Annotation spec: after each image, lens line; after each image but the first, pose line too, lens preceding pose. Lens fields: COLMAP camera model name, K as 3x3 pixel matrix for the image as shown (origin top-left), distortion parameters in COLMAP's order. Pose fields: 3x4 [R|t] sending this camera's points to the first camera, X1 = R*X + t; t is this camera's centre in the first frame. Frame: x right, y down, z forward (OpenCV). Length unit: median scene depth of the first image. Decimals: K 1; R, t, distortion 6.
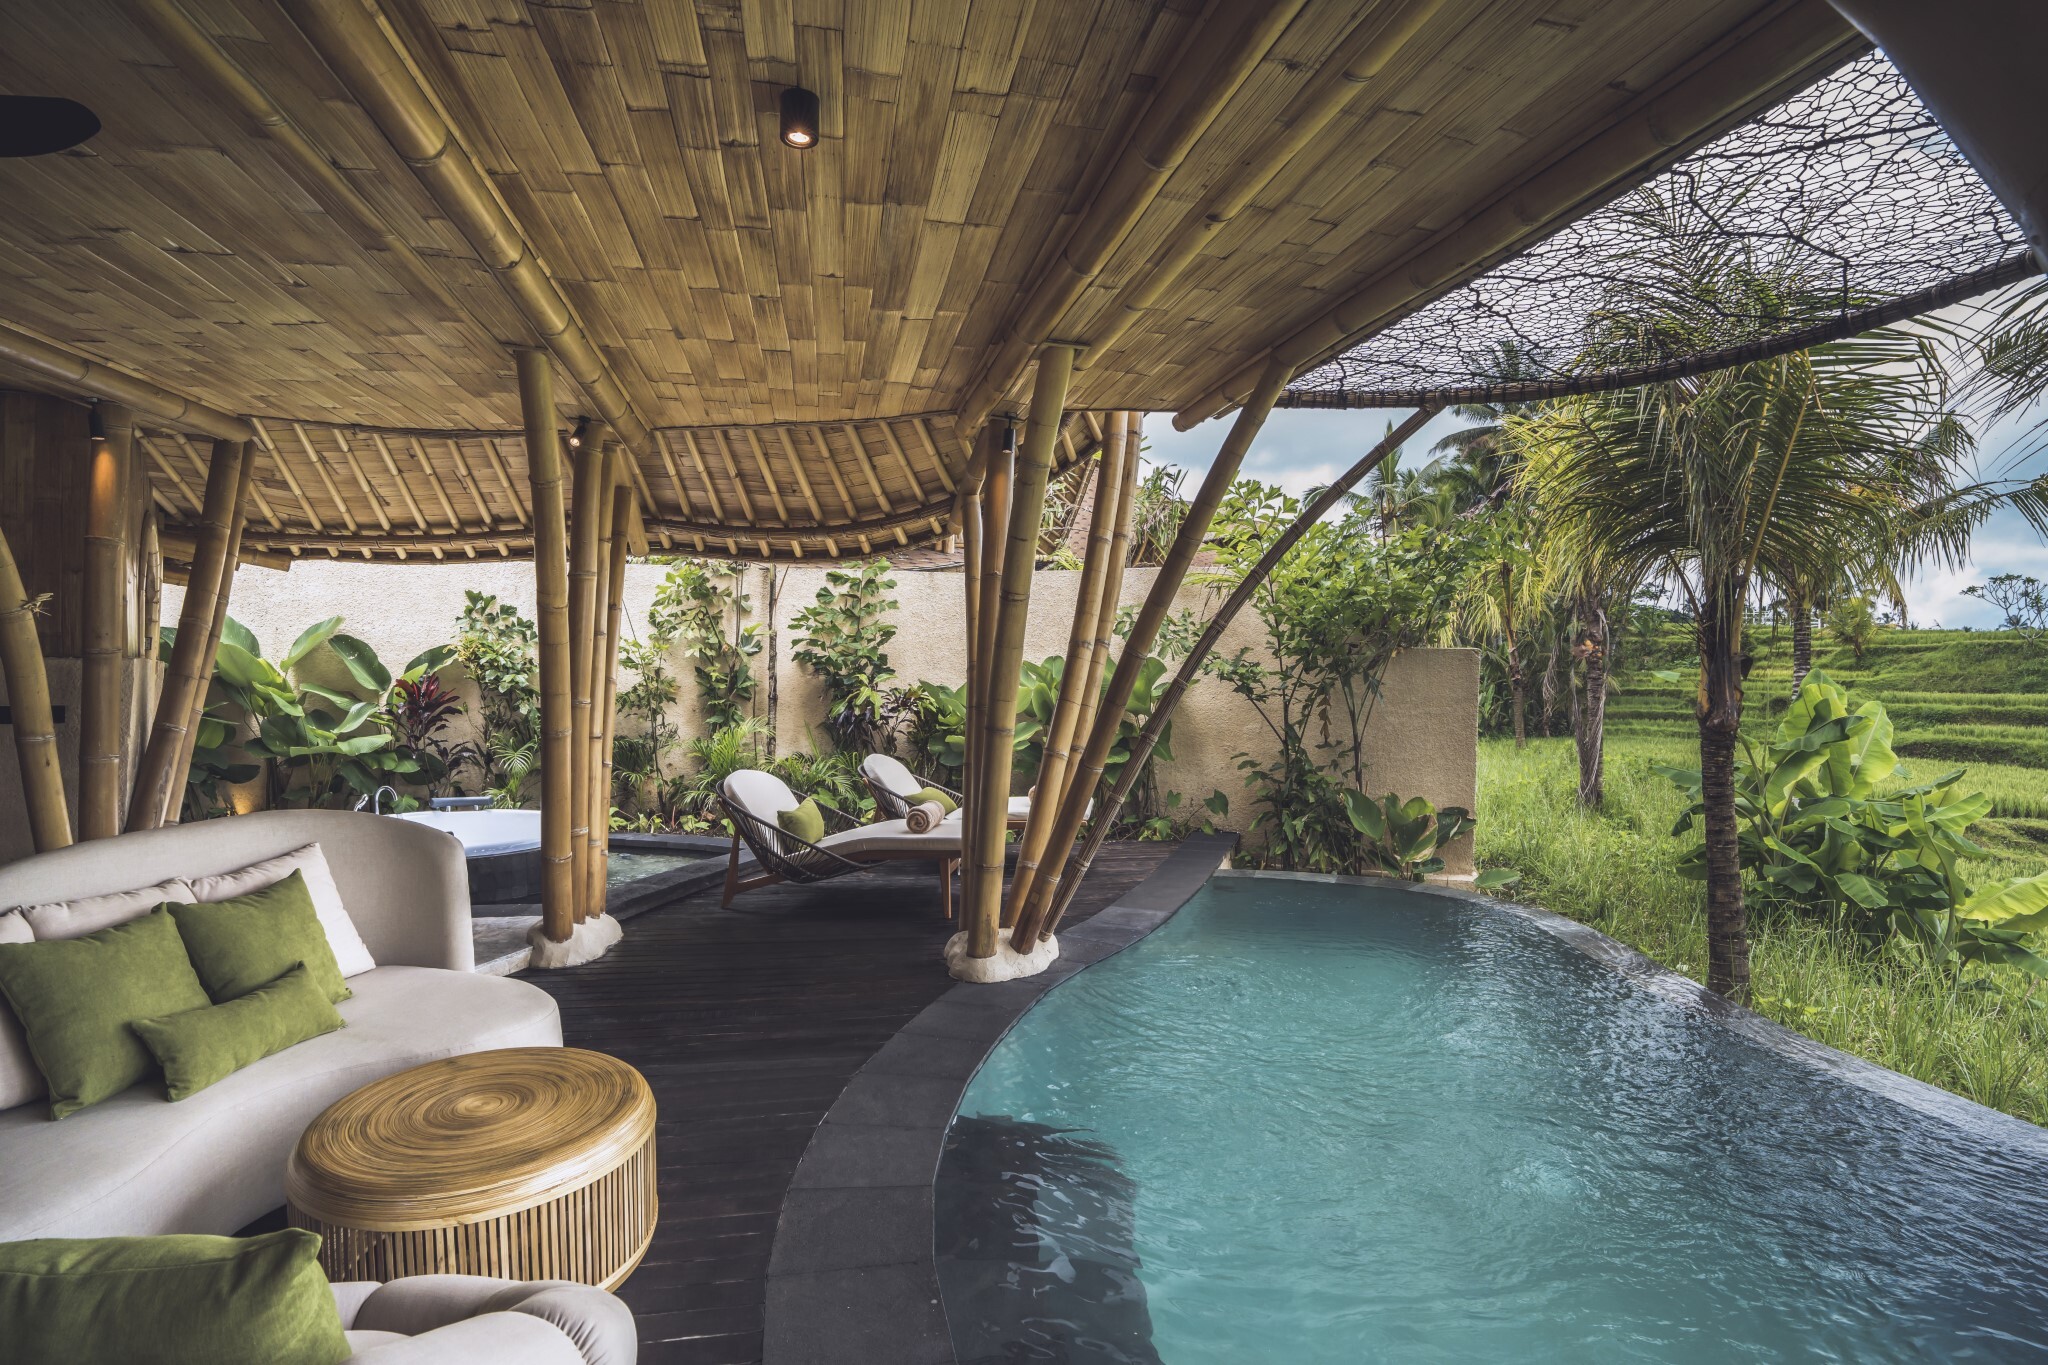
lens RADIAL K [[946.1, 0, 1024.0], [0, 946.1, 682.5], [0, 0, 1]] dist [-0.099856, 0.025936]
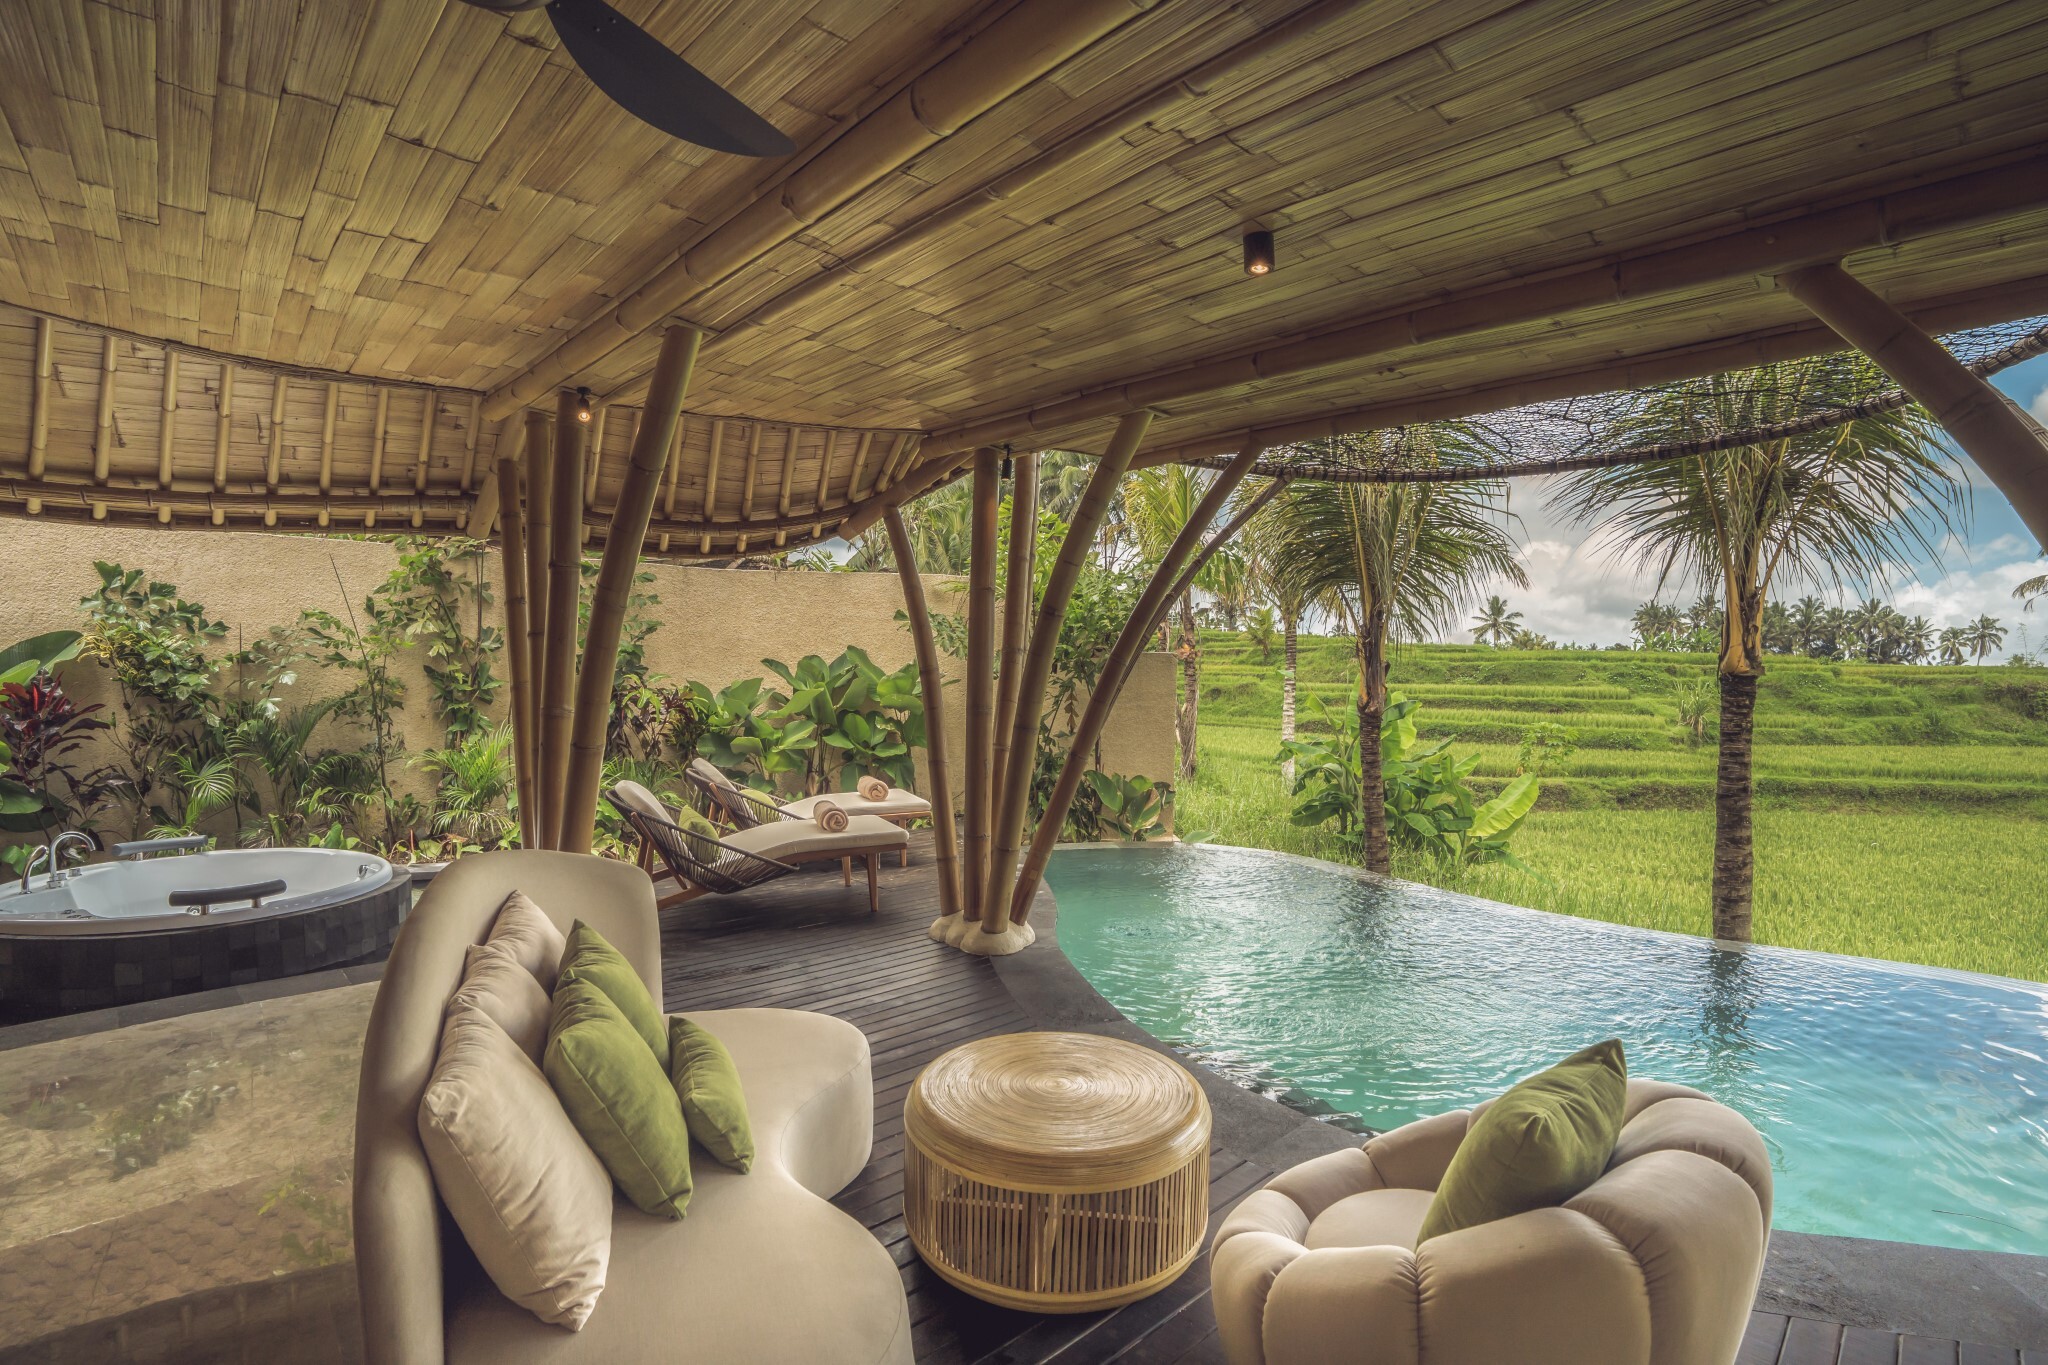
lens RADIAL K [[946.1, 0, 1024.0], [0, 946.1, 682.5], [0, 0, 1]] dist [-0.099856, 0.025936]
pose [[0.860681, -0.005576, 0.509115, -0.308019], [0.001795, 0.999967, 0.007917, -0.006785], [-0.509142, -0.005900, 0.860662, 0.014522]]
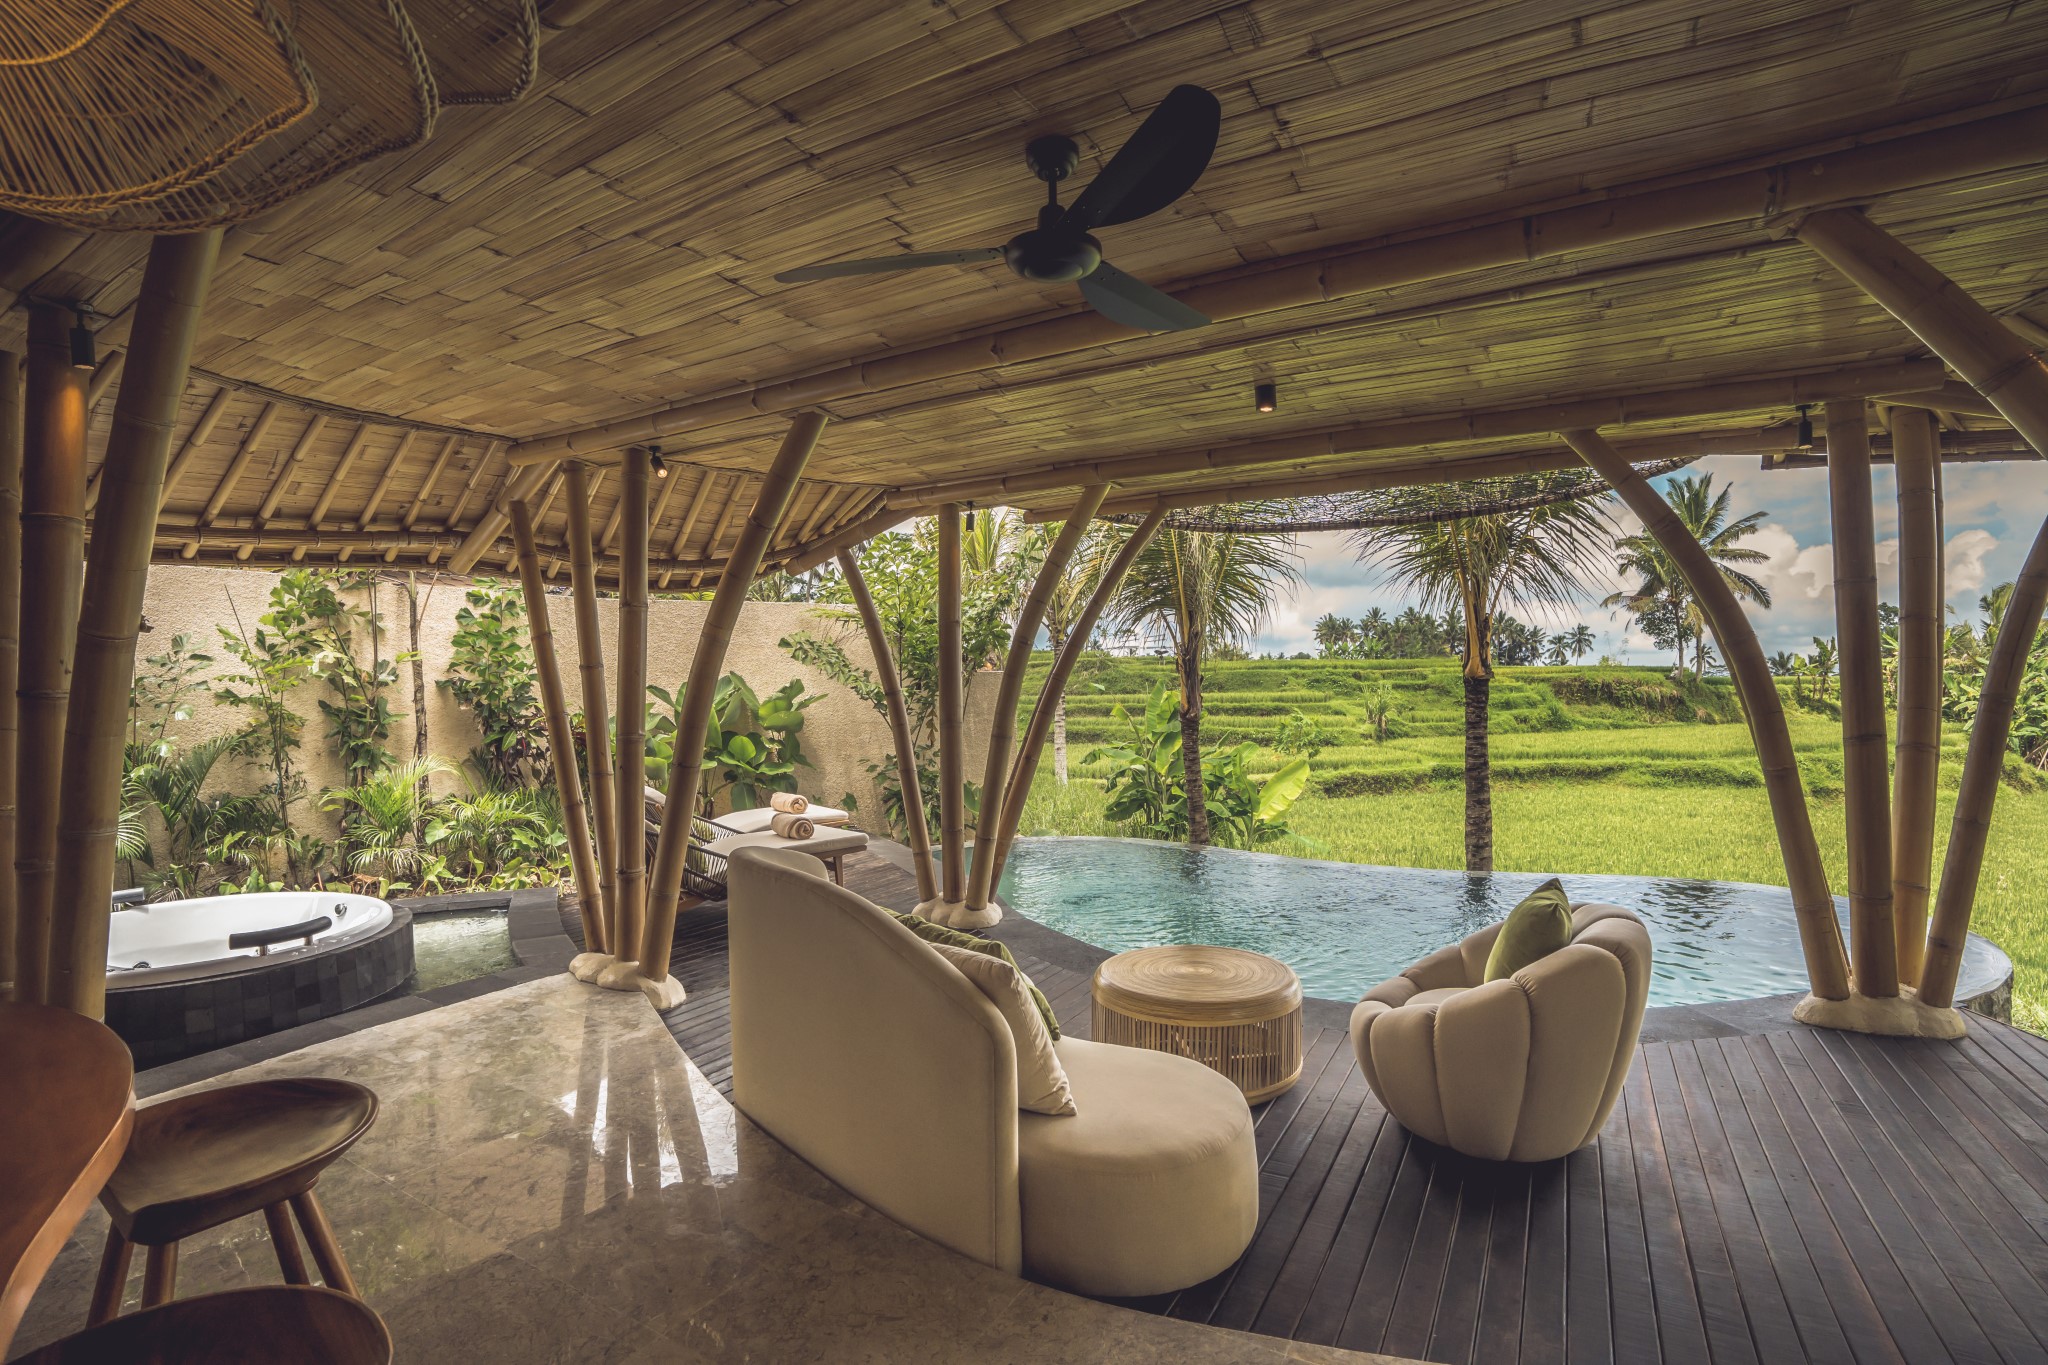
lens RADIAL K [[946.1, 0, 1024.0], [0, 946.1, 682.5], [0, 0, 1]] dist [-0.099856, 0.025936]
pose [[0.679036, -0.015212, 0.733947, -0.514025], [0.028970, 0.999562, -0.006085, -0.010002], [-0.733533, 0.025394, 0.679180, 0.022432]]
